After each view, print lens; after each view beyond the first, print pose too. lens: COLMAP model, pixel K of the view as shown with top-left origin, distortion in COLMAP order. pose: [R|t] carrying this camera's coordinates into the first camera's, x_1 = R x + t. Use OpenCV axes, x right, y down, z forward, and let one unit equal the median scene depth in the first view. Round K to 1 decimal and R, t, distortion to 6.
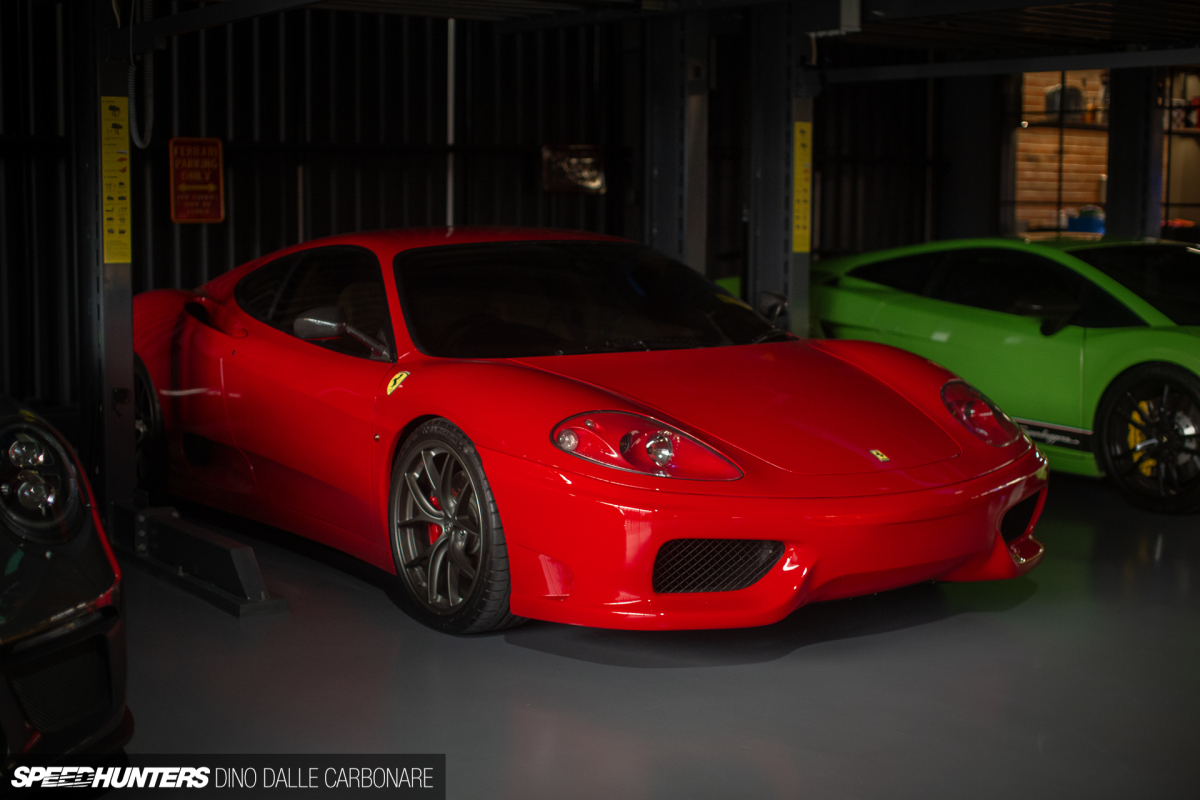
lens RADIAL K [[1722.5, 0, 599.2], [0, 1722.5, 367.8], [0, 0, 1]] dist [-0.124158, 0.079709]
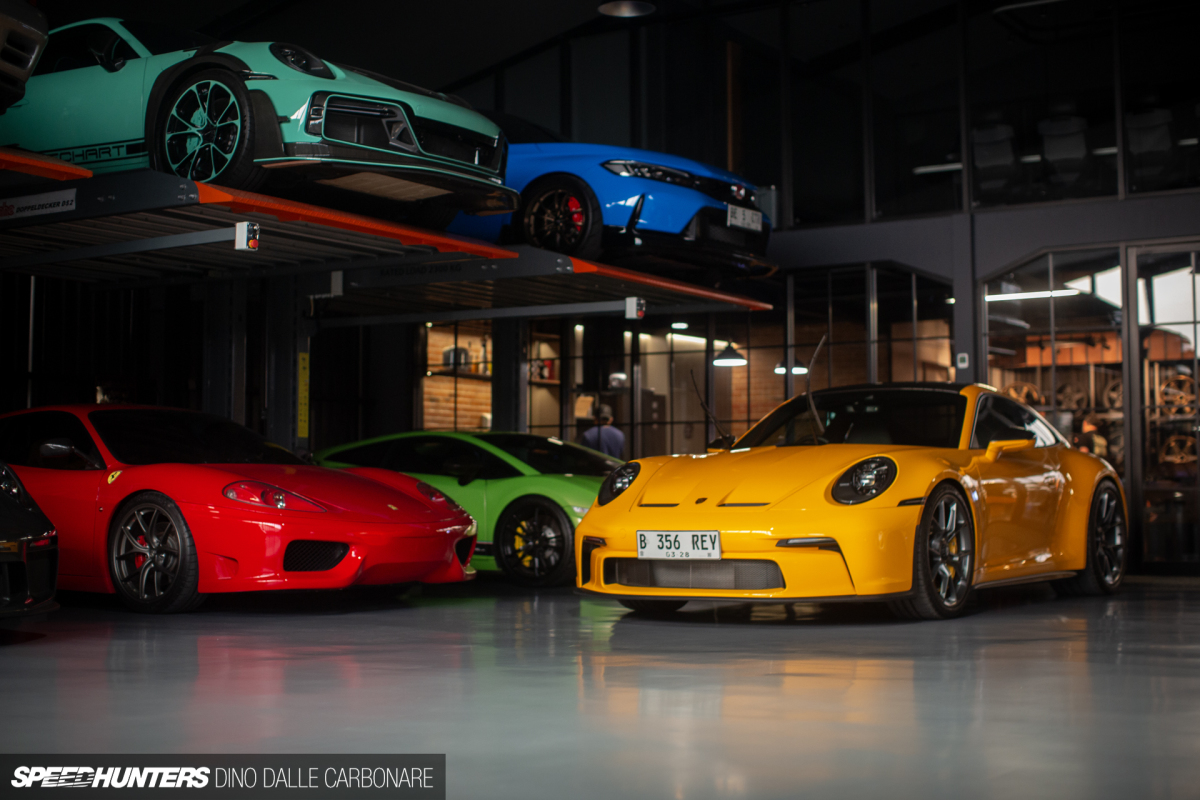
lens RADIAL K [[1722.5, 0, 599.2], [0, 1722.5, 367.8], [0, 0, 1]] dist [-0.124158, 0.079709]
pose [[0.933546, 0.021033, 0.357840, -0.197906], [0.041307, 0.985314, -0.165678, 0.145773], [-0.356070, 0.169449, 0.918967, -0.545379]]
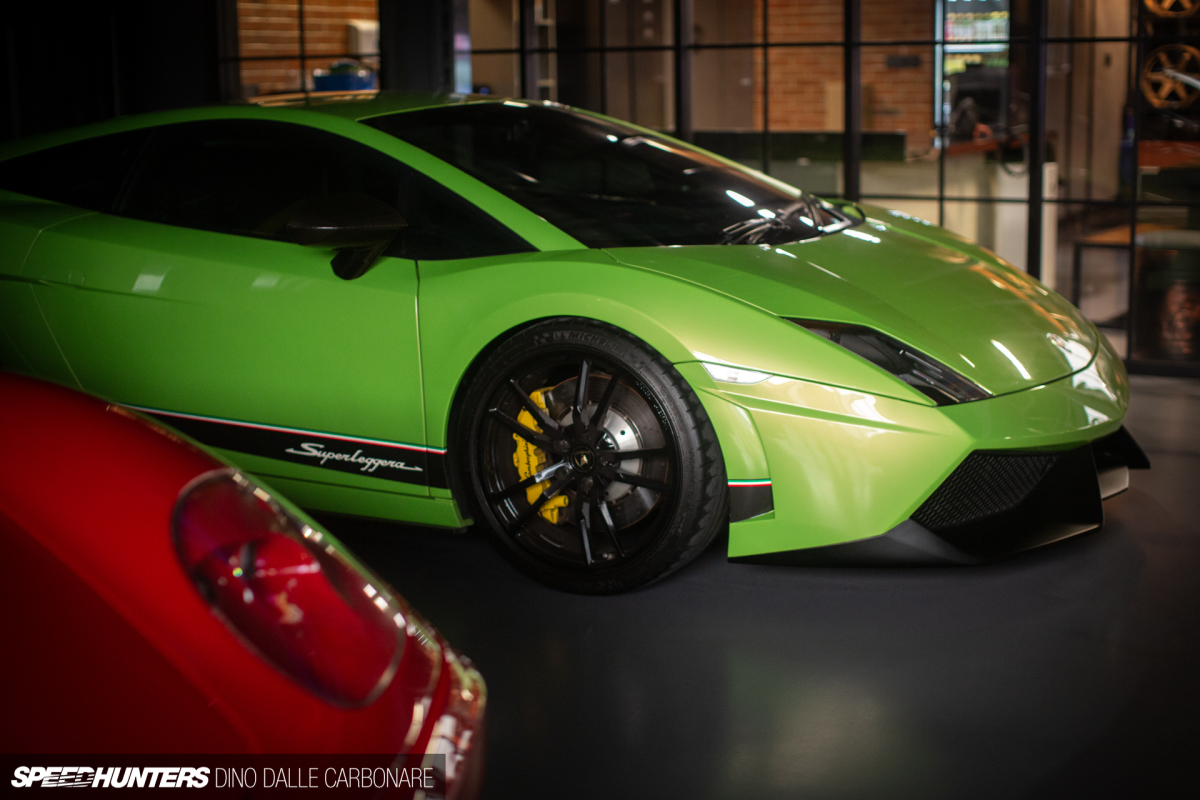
lens RADIAL K [[1722.5, 0, 599.2], [0, 1722.5, 367.8], [0, 0, 1]] dist [-0.124158, 0.079709]
pose [[0.896437, -0.094799, 0.432914, 0.095484], [0.064518, 0.994362, 0.084148, -0.031509], [-0.438451, -0.047503, 0.897499, 0.477824]]
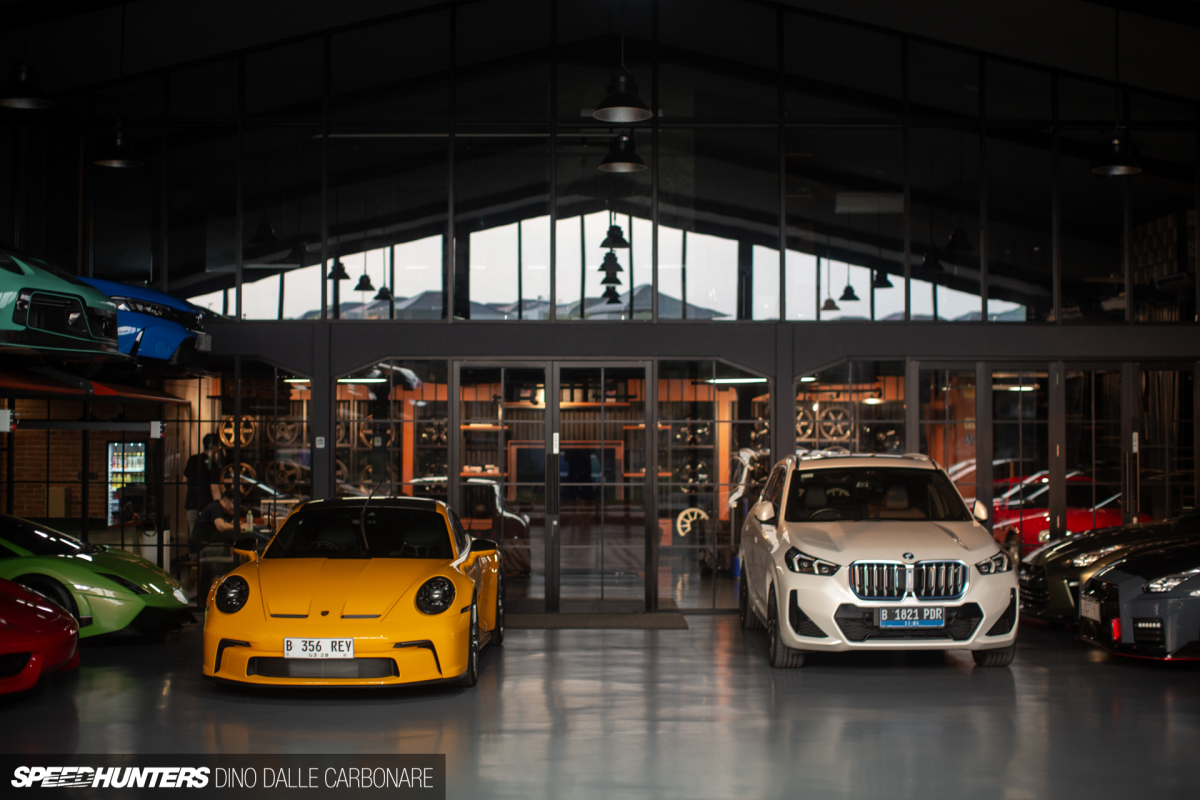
lens RADIAL K [[1722.5, 0, 599.2], [0, 1722.5, 367.8], [0, 0, 1]] dist [-0.124158, 0.079709]
pose [[0.575323, 0.029397, 0.817398, -0.846915], [0.079901, 0.992554, -0.091935, -0.006818], [-0.814015, 0.118203, 0.568690, -0.627972]]
